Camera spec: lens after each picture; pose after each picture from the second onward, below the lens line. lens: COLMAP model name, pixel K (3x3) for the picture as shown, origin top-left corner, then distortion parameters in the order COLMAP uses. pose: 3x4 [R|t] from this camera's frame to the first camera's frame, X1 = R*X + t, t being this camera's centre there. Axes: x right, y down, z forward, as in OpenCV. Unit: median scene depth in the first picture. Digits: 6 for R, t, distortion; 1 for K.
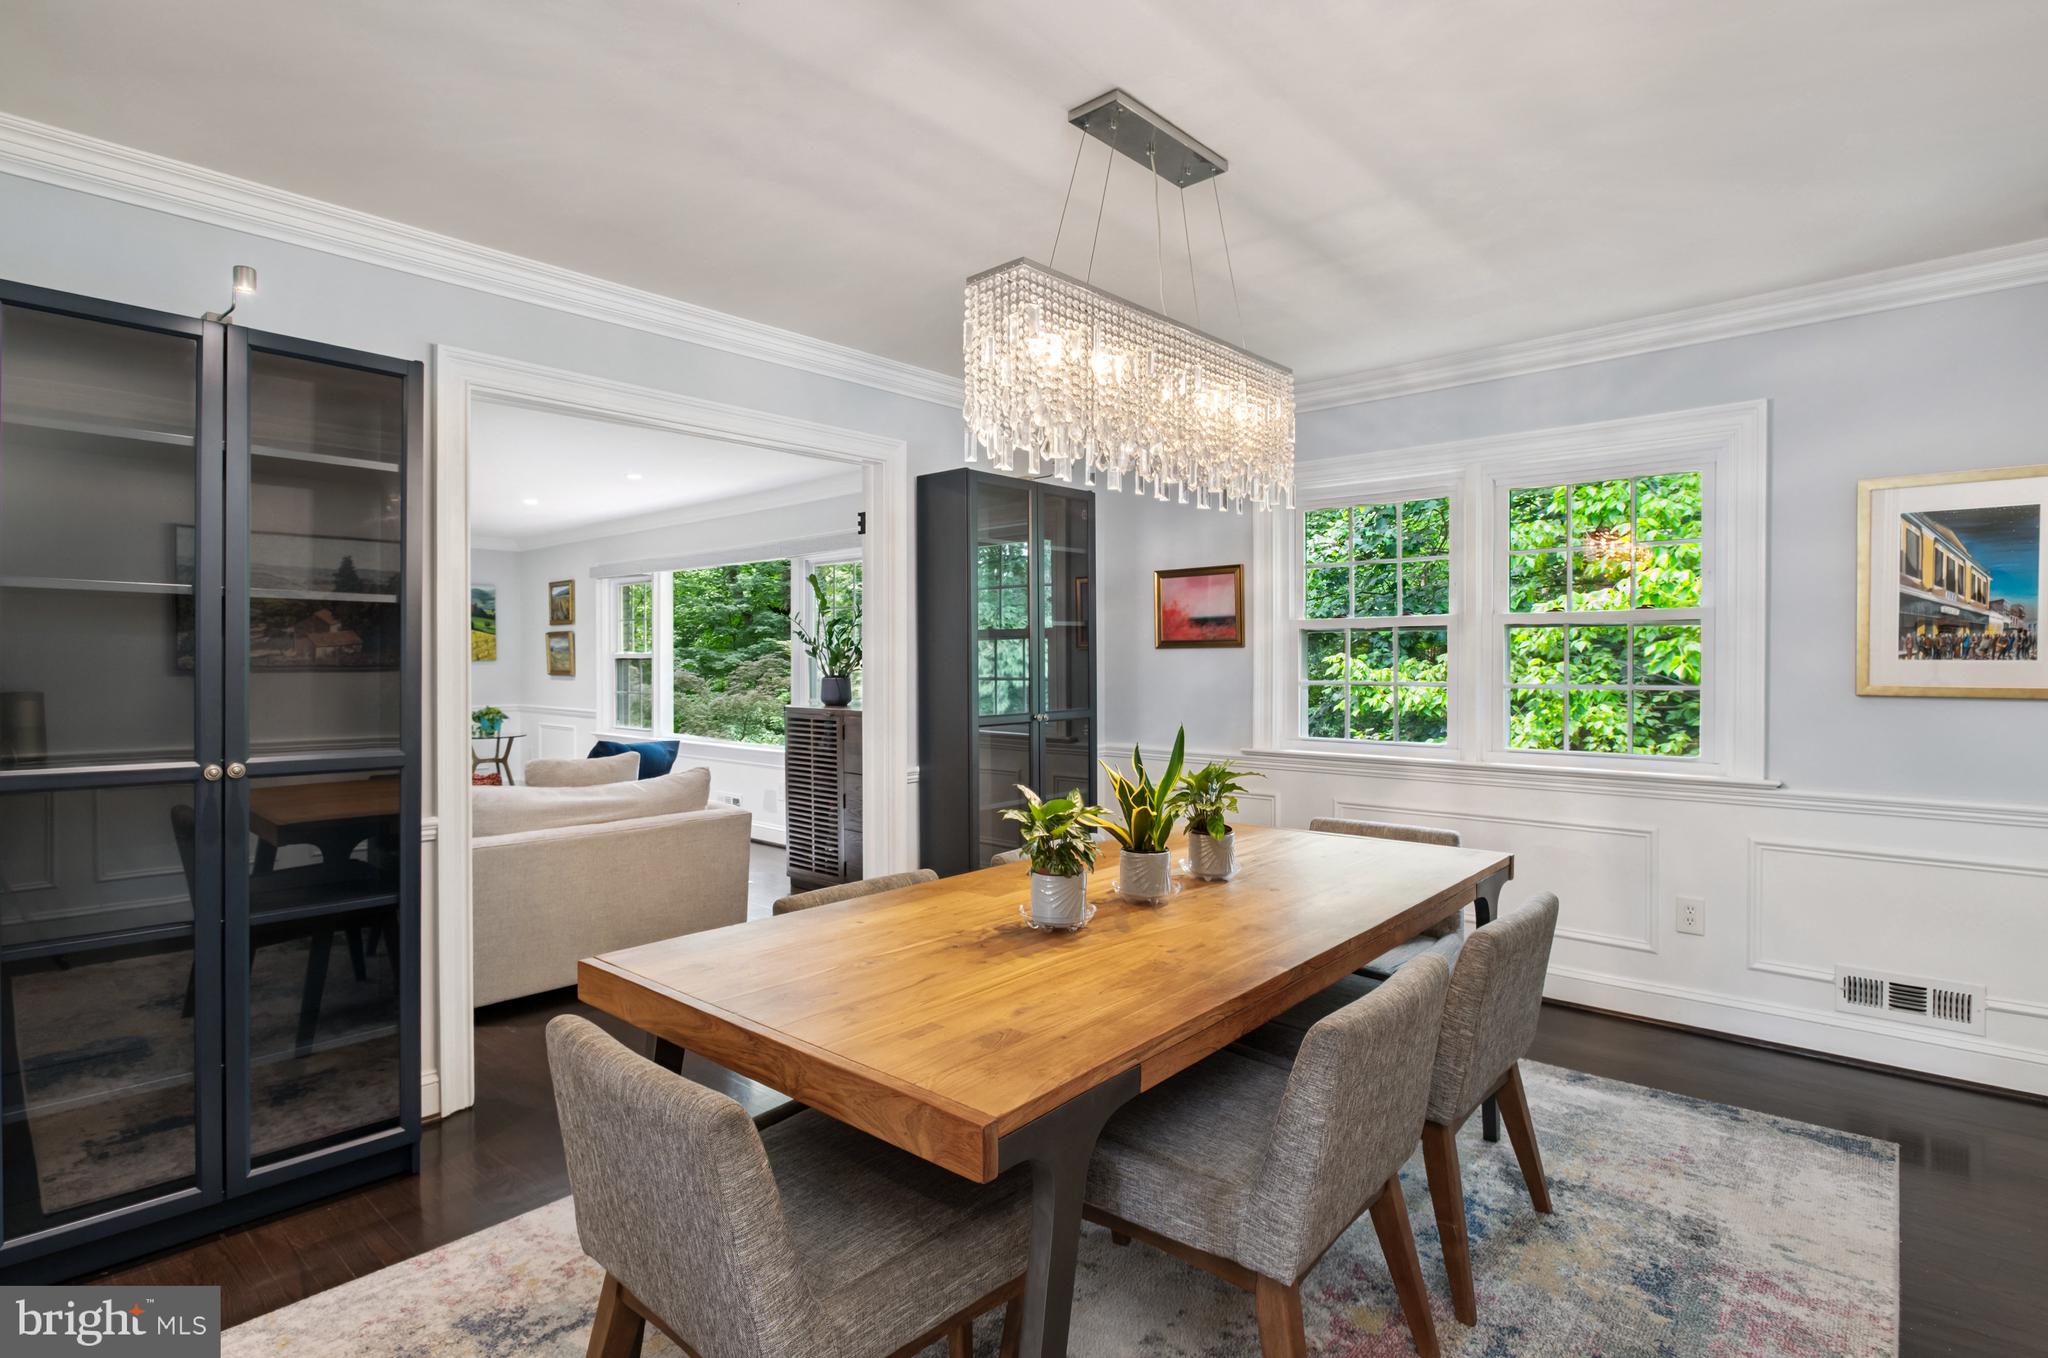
lens RADIAL K [[1020.6, 0, 1013.3], [0, 1020.6, 678.1], [0, 0, 1]] dist [-0.008092, 0.000862]
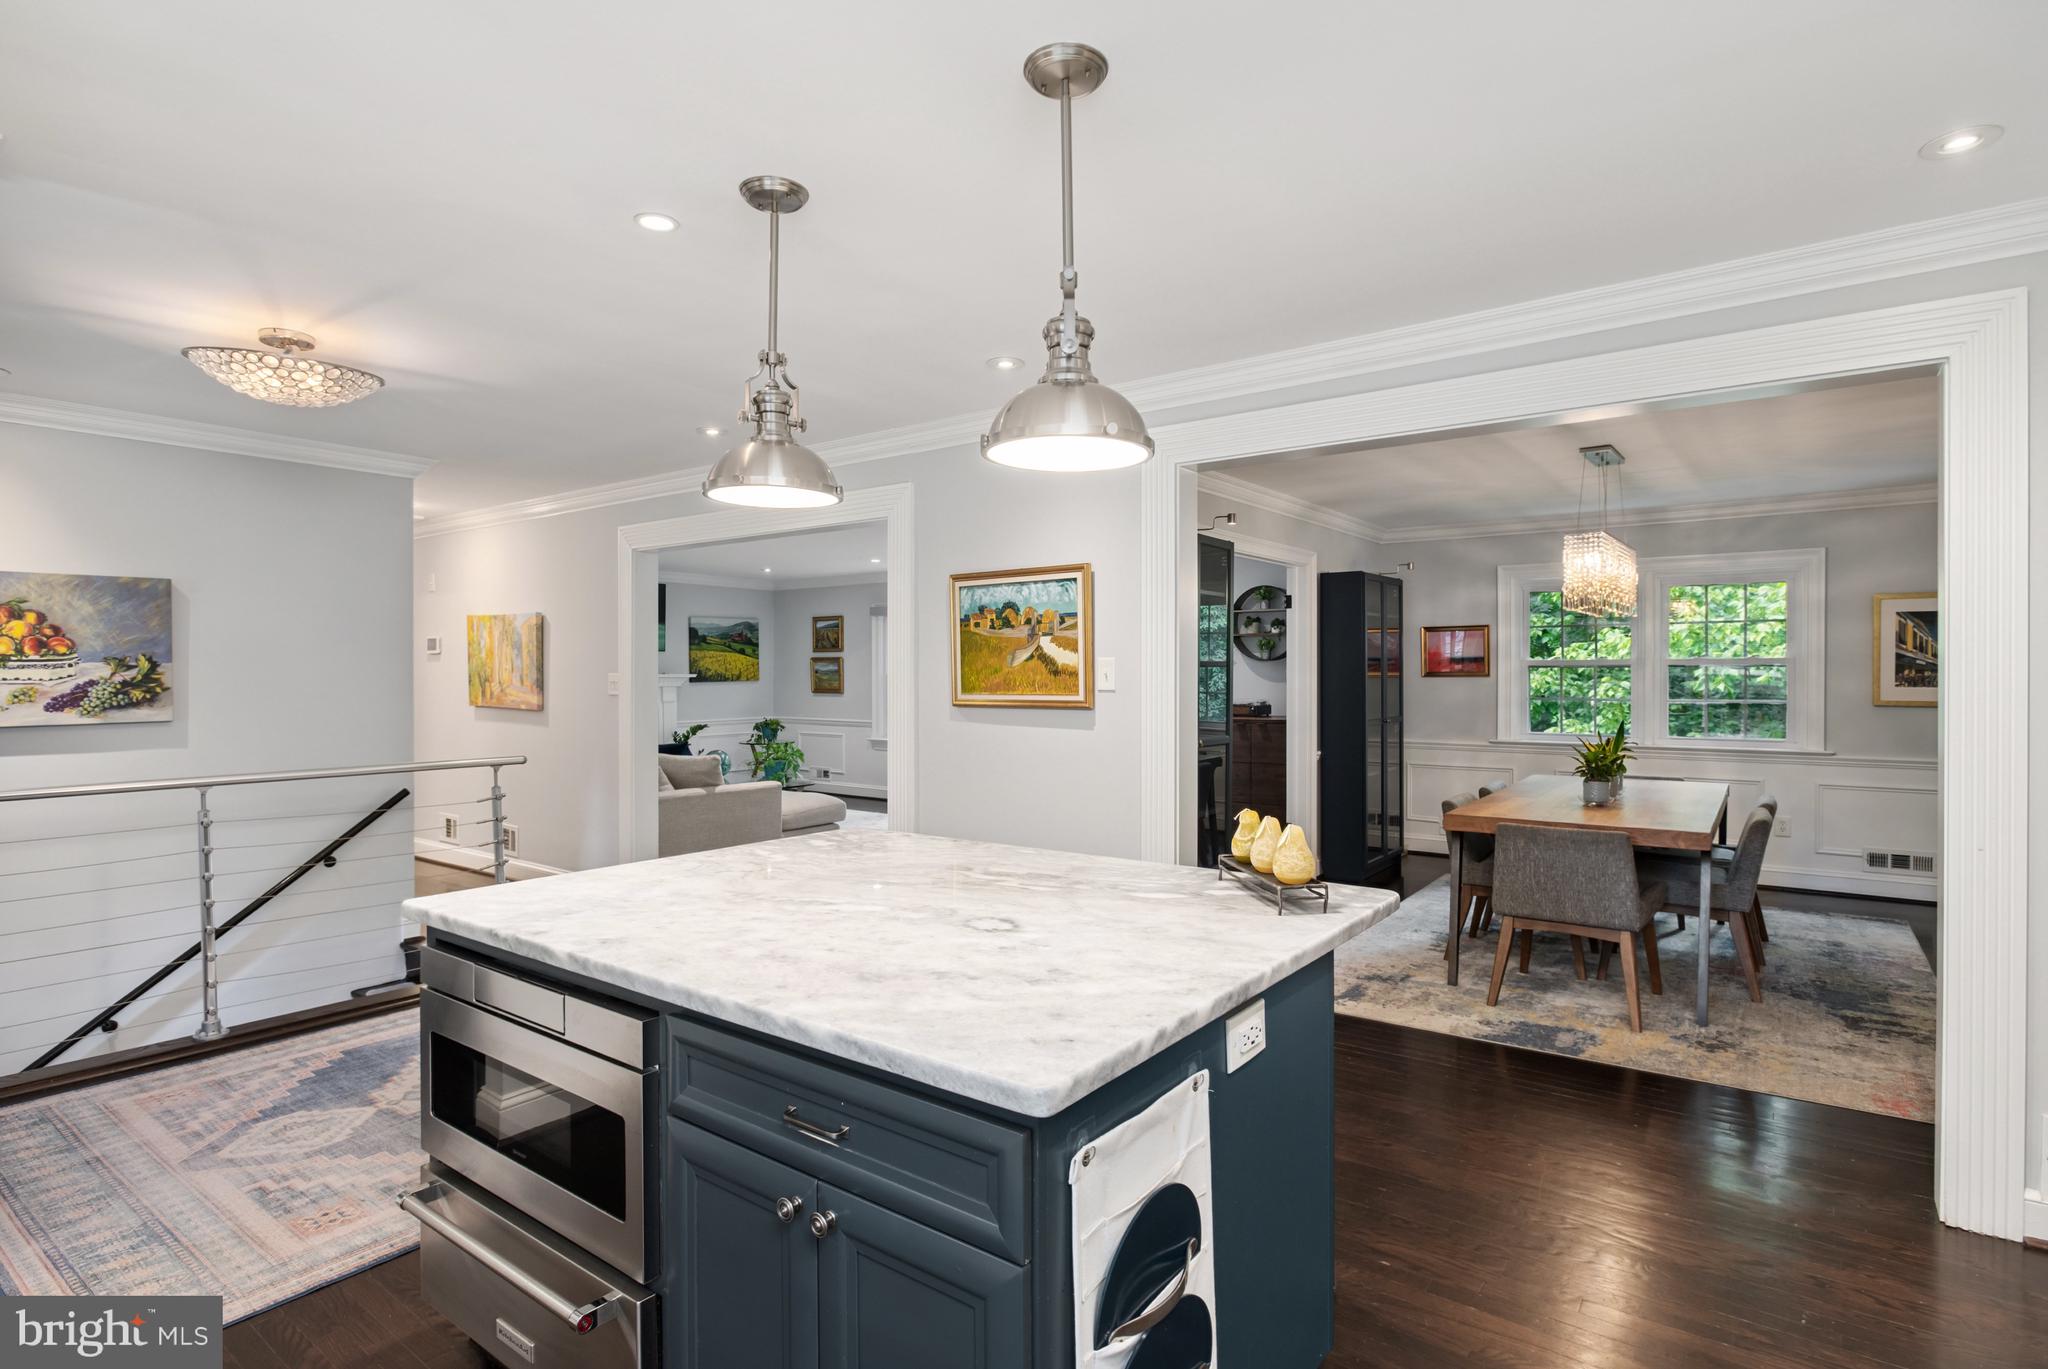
lens RADIAL K [[1020.6, 0, 1022.3], [0, 1020.6, 679.4], [0, 0, 1]] dist [-0.008092, 0.000862]
pose [[0.994684, -0.006770, 0.102751, -0.845034], [0.007167, 0.999968, -0.003497, -0.032154], [-0.102724, 0.004215, 0.994701, -0.650128]]
